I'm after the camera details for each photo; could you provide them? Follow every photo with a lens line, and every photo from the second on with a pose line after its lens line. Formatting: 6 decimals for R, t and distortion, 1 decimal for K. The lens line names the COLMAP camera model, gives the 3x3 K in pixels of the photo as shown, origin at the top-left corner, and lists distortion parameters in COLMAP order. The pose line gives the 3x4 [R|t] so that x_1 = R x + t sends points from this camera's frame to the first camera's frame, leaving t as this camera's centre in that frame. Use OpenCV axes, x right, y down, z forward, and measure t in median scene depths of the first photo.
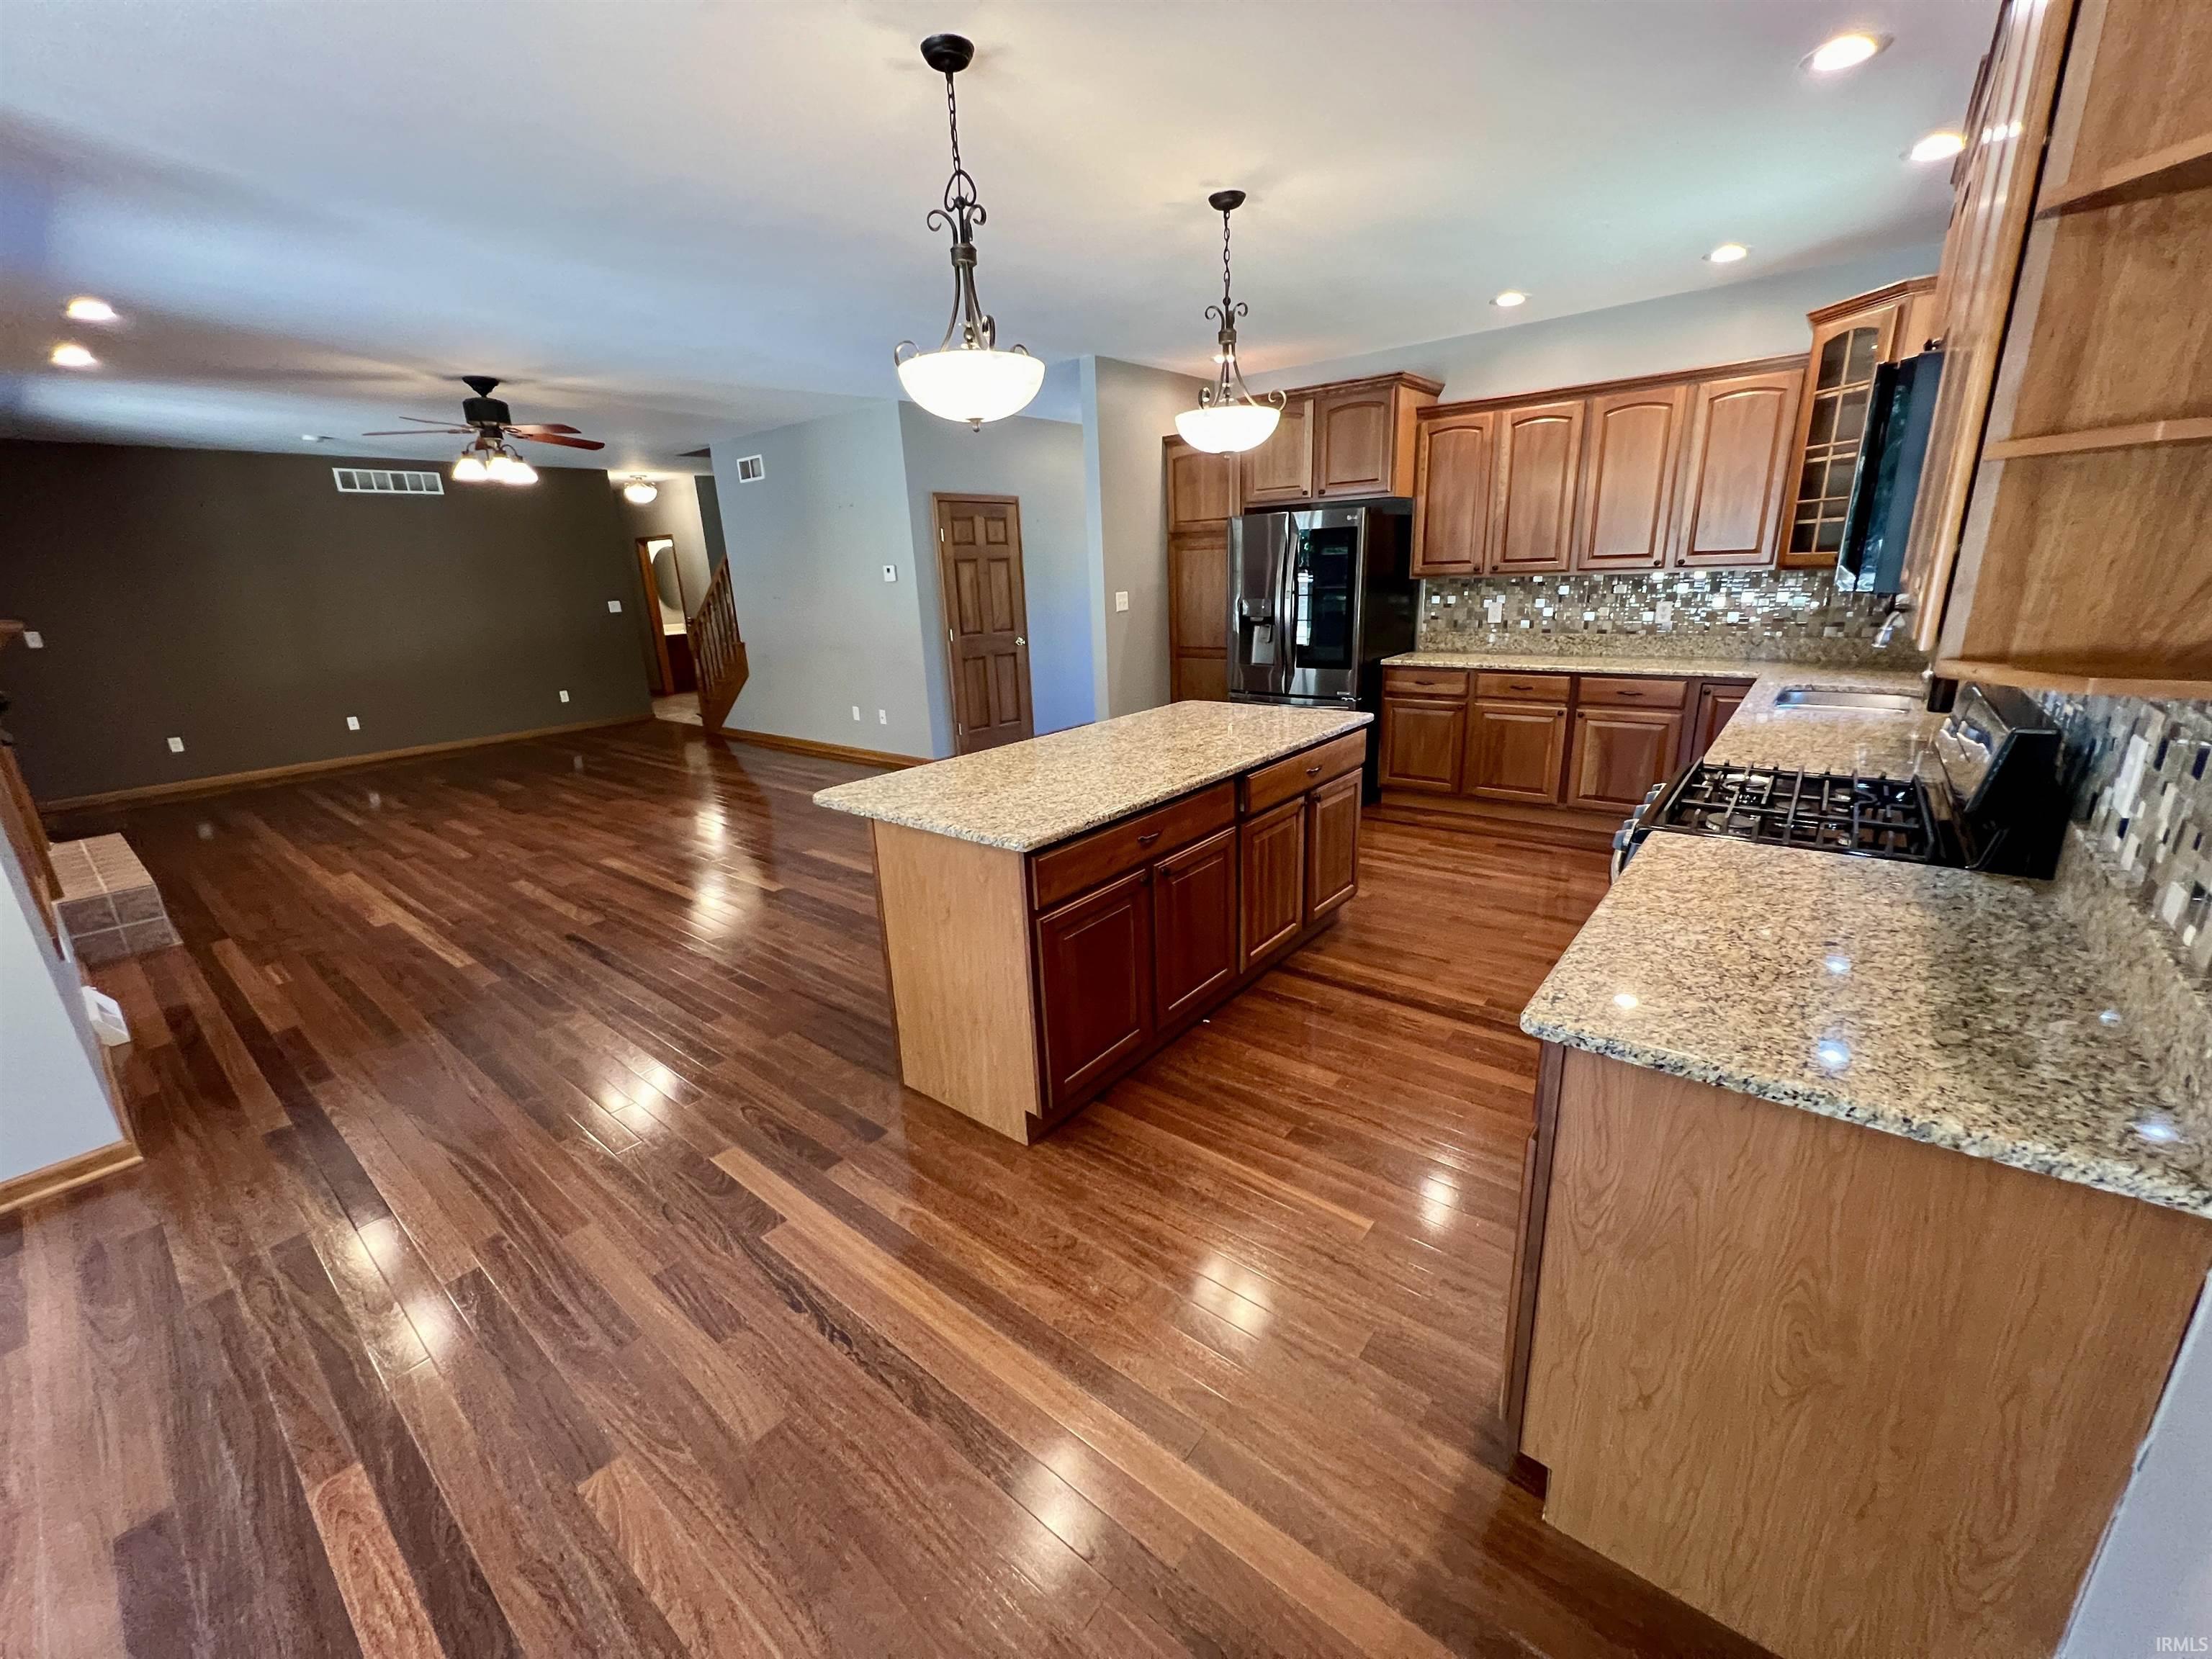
lens RADIAL K [[886.9, 0, 1108.4], [0, 886.9, 832.4], [0, 0, 1]] dist [-0.001192, 0.000635]
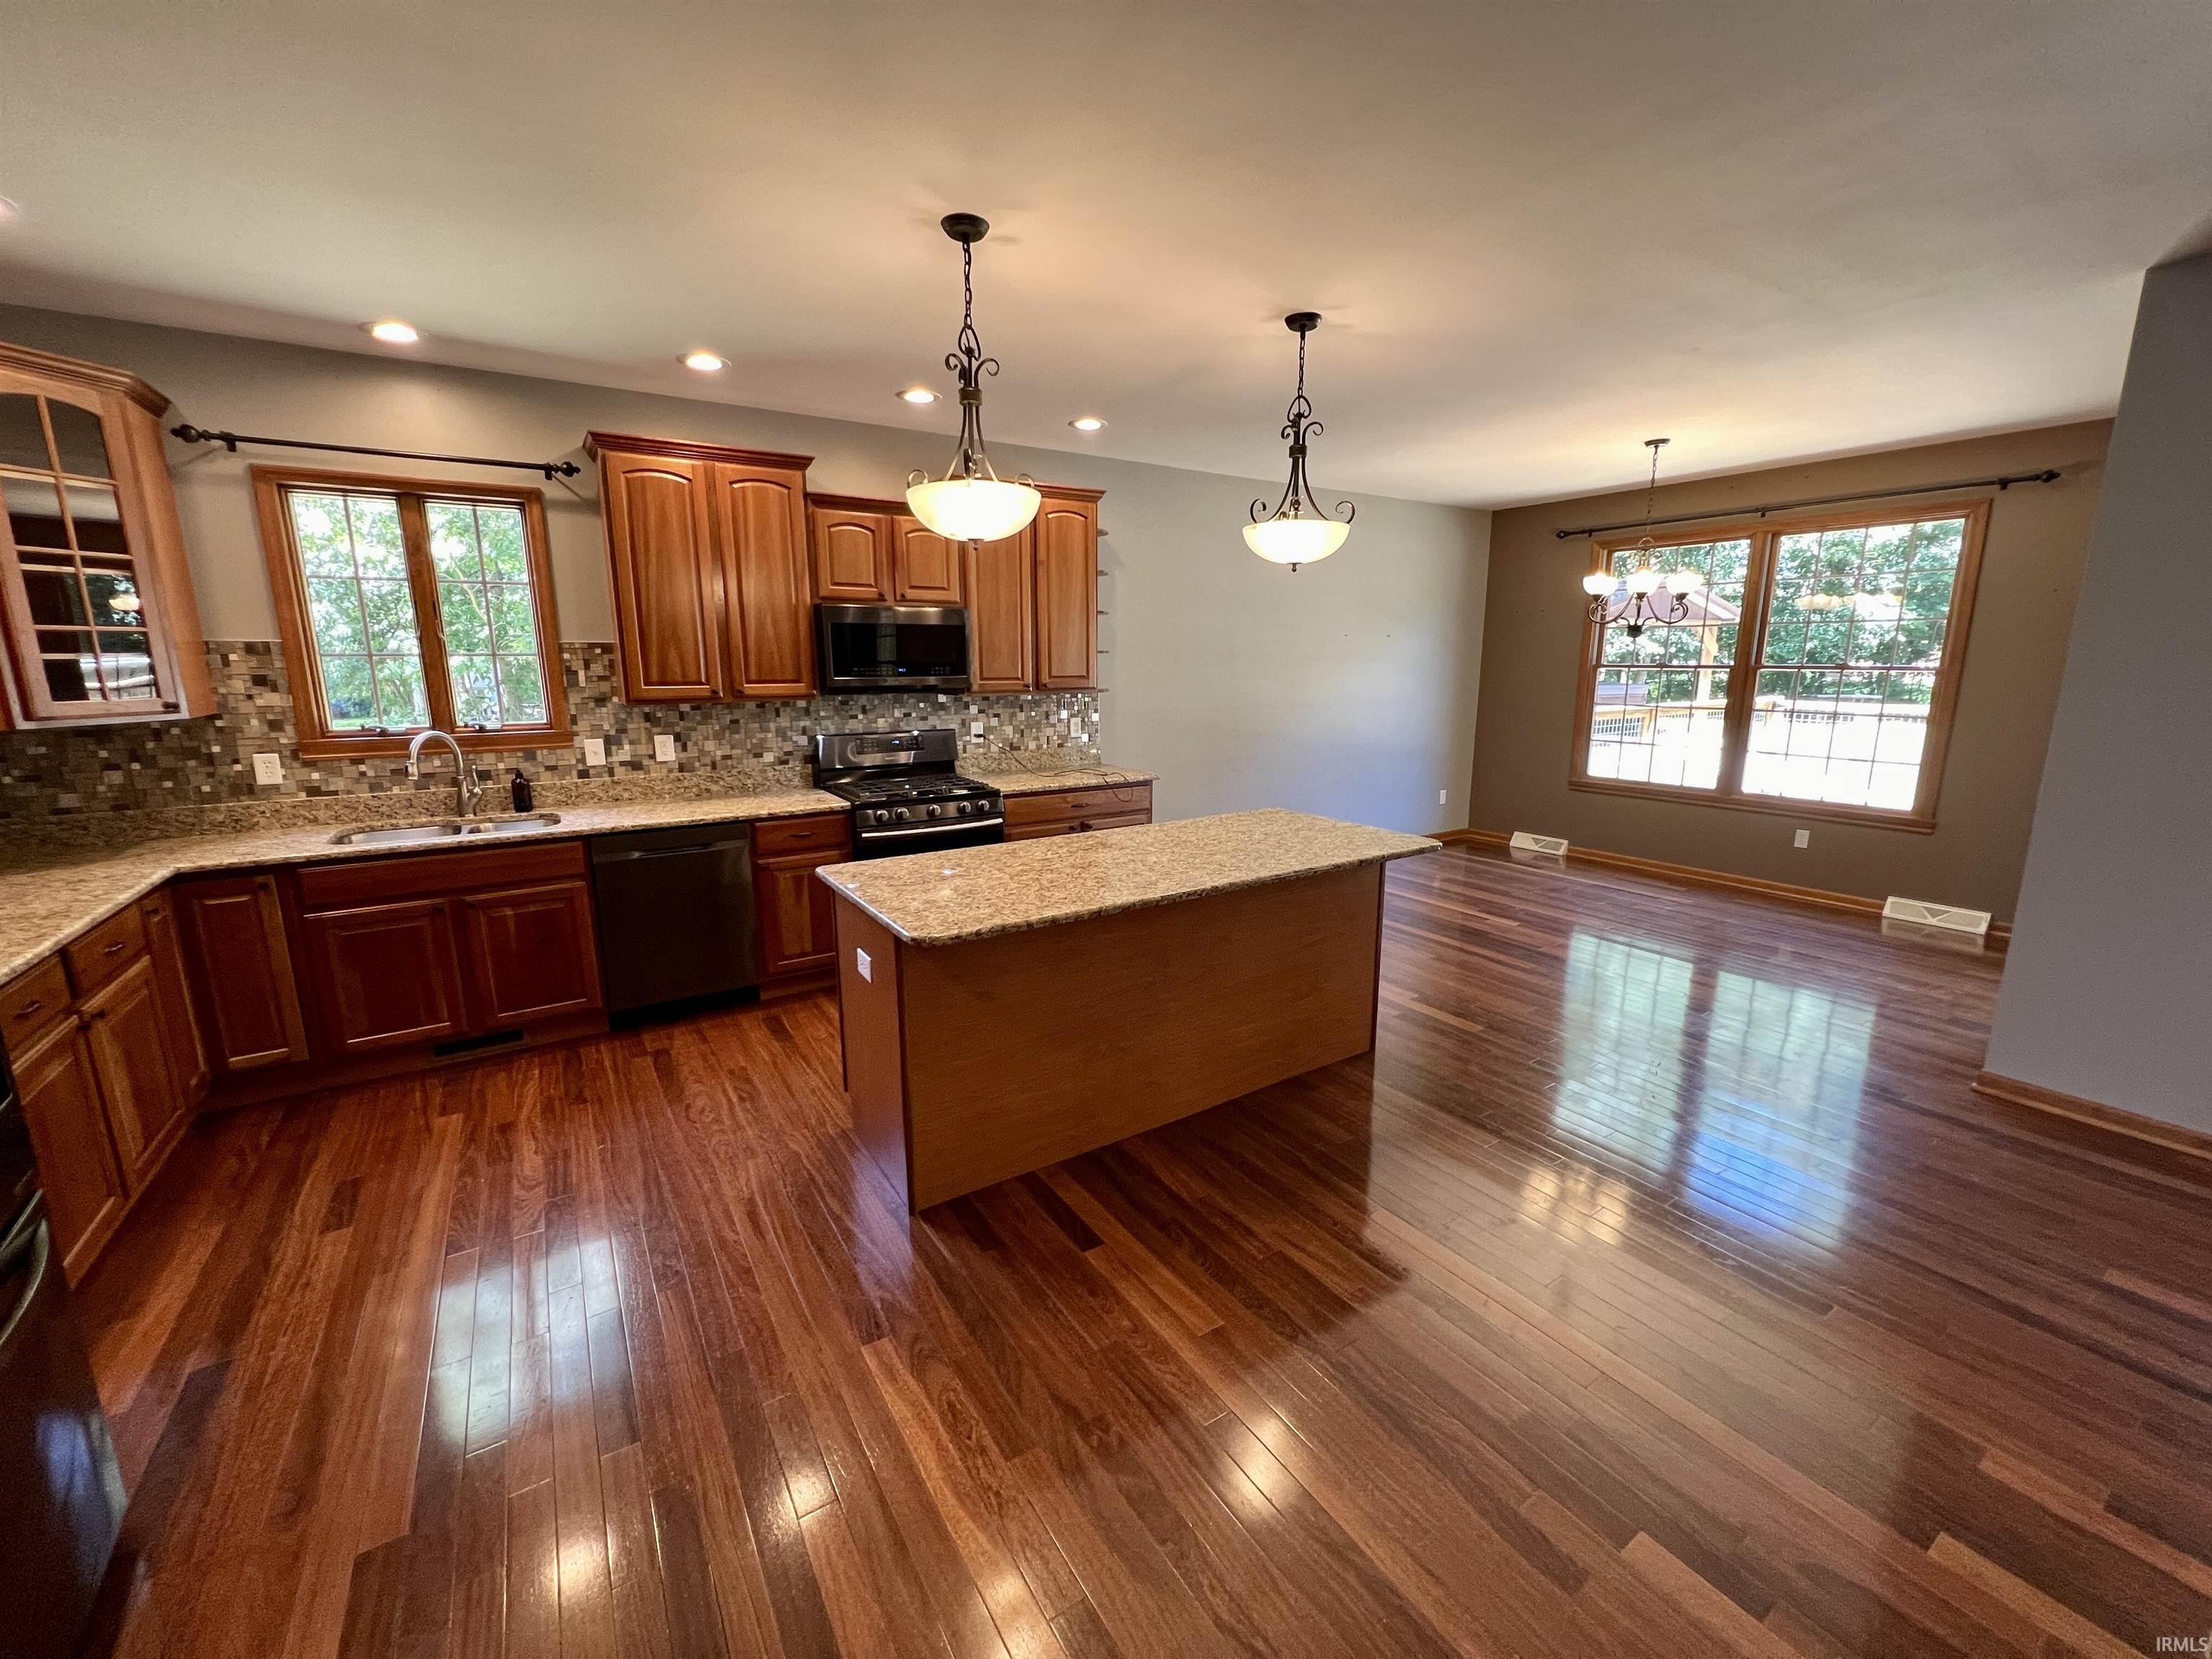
lens RADIAL K [[886.9, 0, 1111.1], [0, 886.9, 833.9], [0, 0, 1]] dist [-0.001192, 0.000635]
pose [[-0.951165, -0.021387, 0.307942, -0.152052], [0.125403, 0.884794, 0.448792, -0.362649], [-0.282063, 0.465492, -0.838902, 1.176549]]
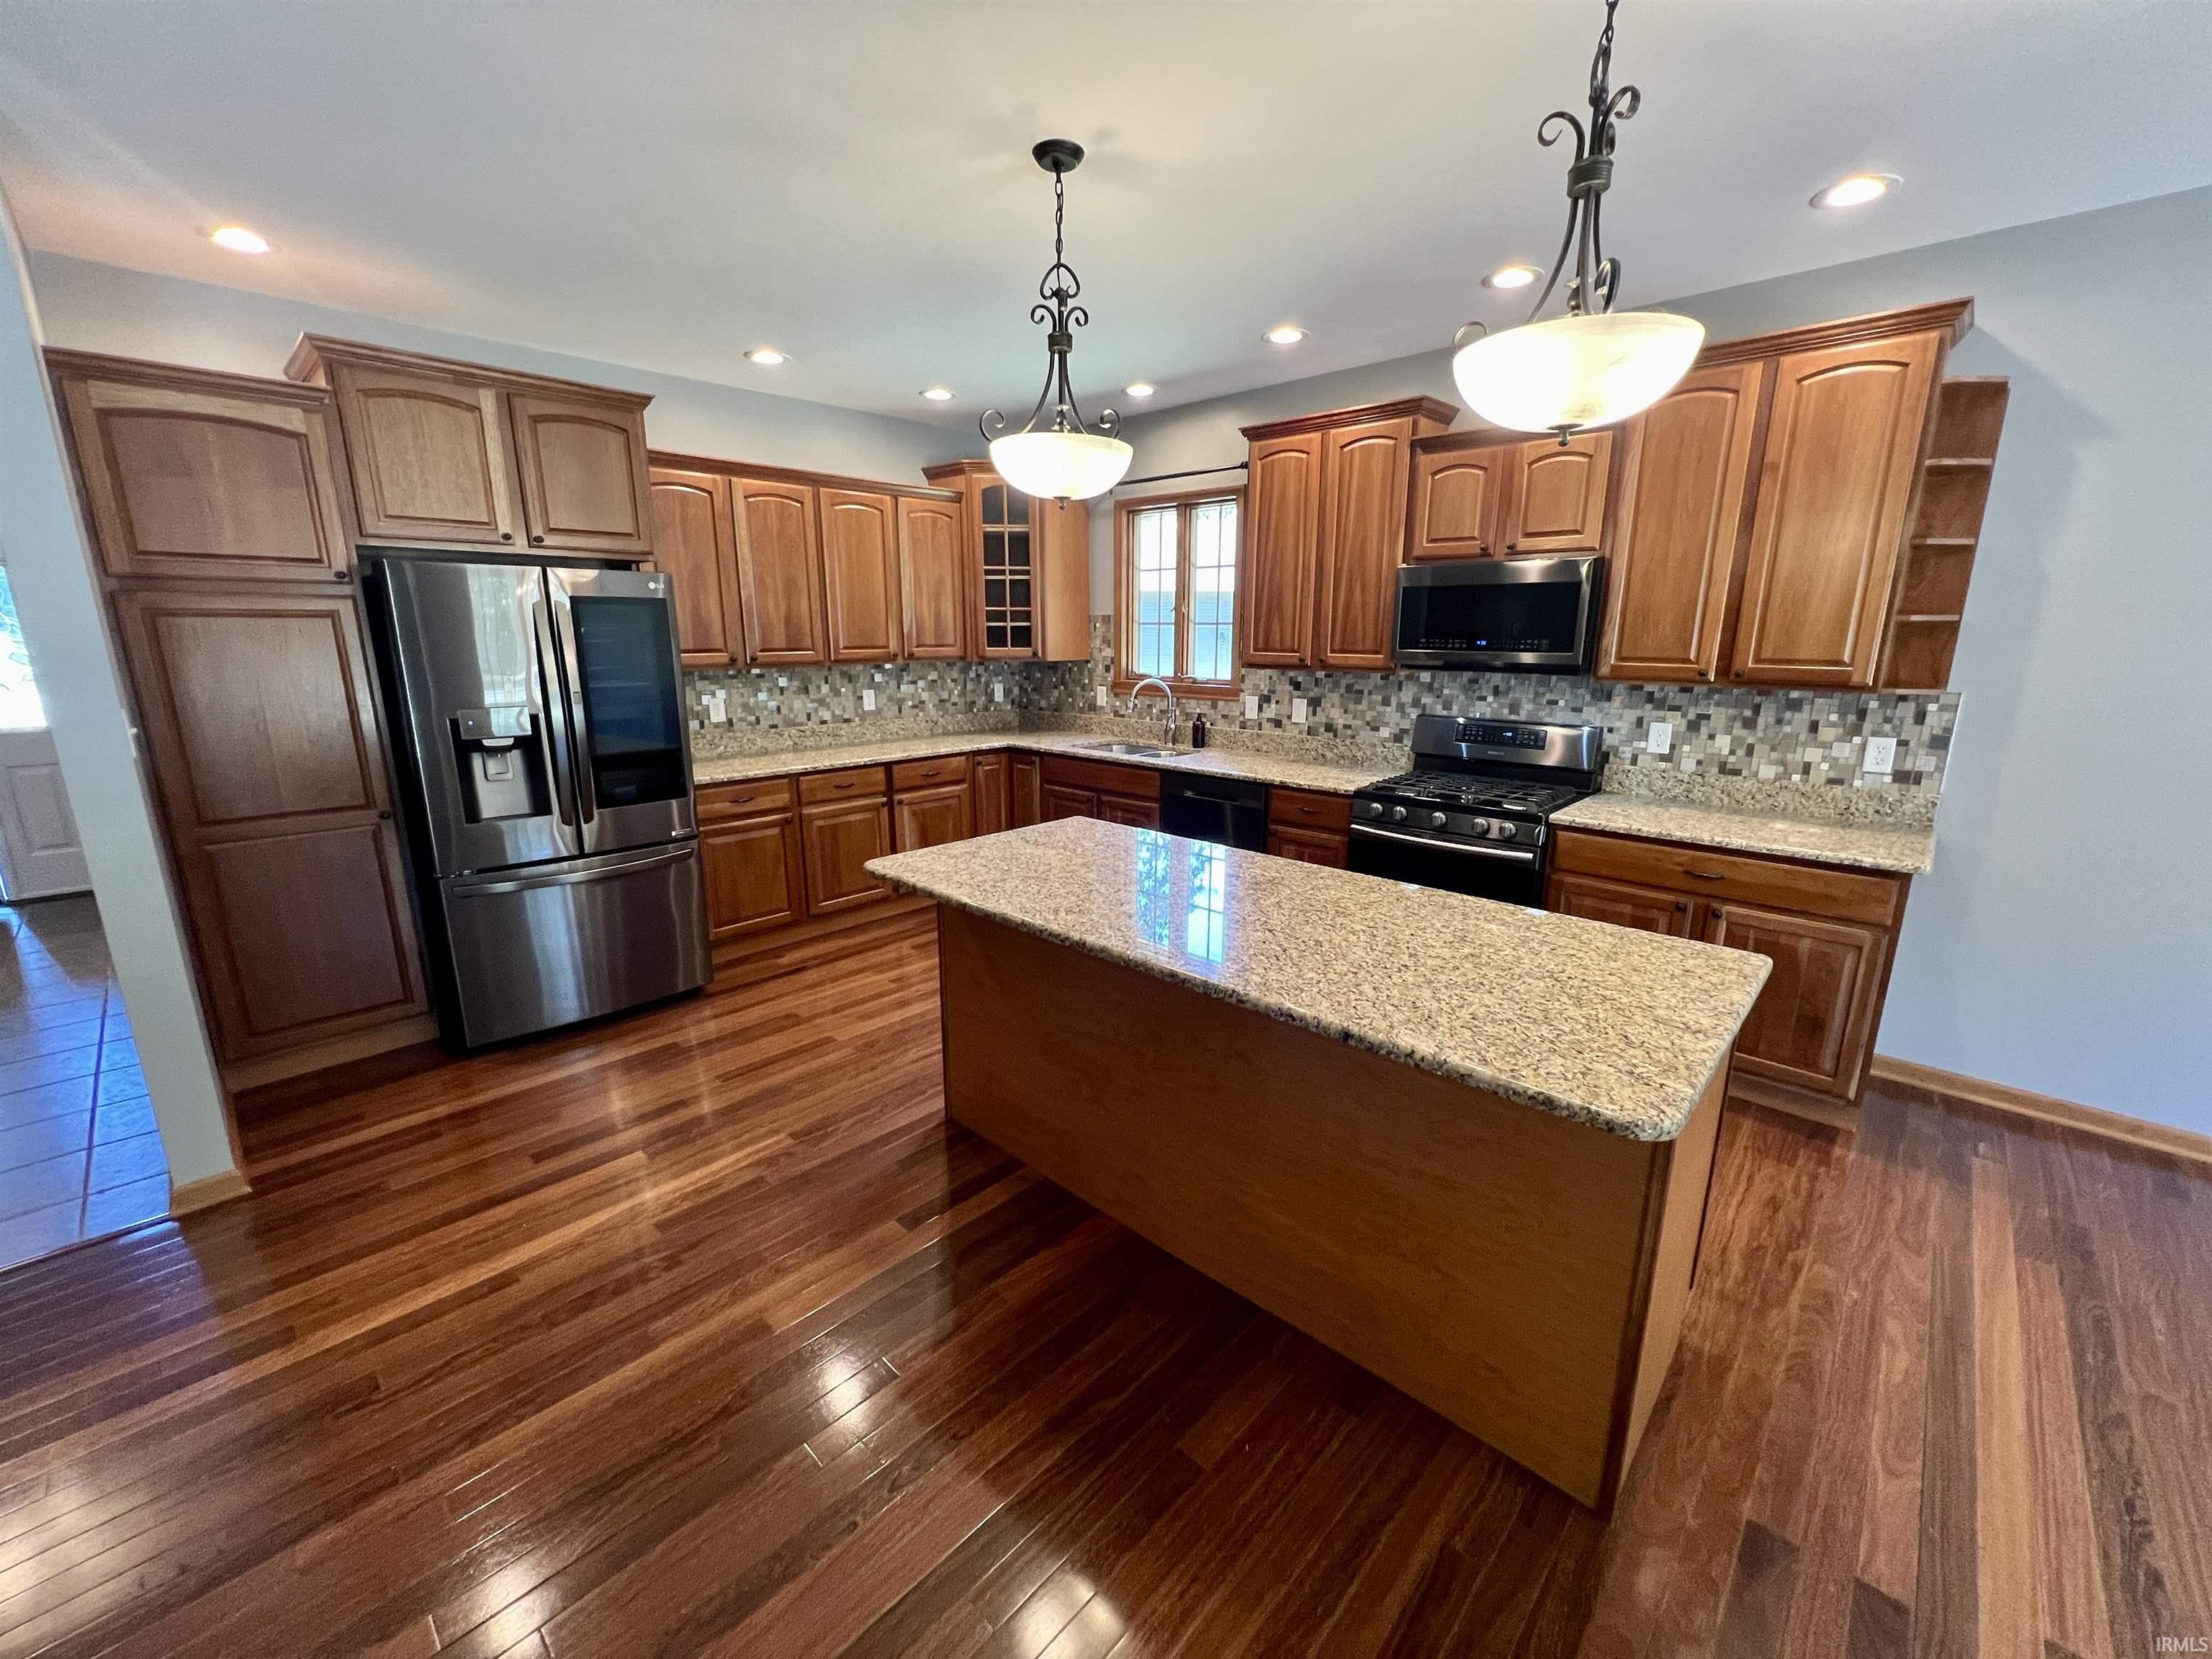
lens RADIAL K [[886.9, 0, 1104.9], [0, 886.9, 832.5], [0, 0, 1]] dist [-0.001192, 0.000635]
pose [[0.077546, -0.187424, 0.979213, -0.424885], [0.284873, 0.945389, 0.158390, -0.186914], [-0.955423, 0.266669, 0.126704, 0.642704]]
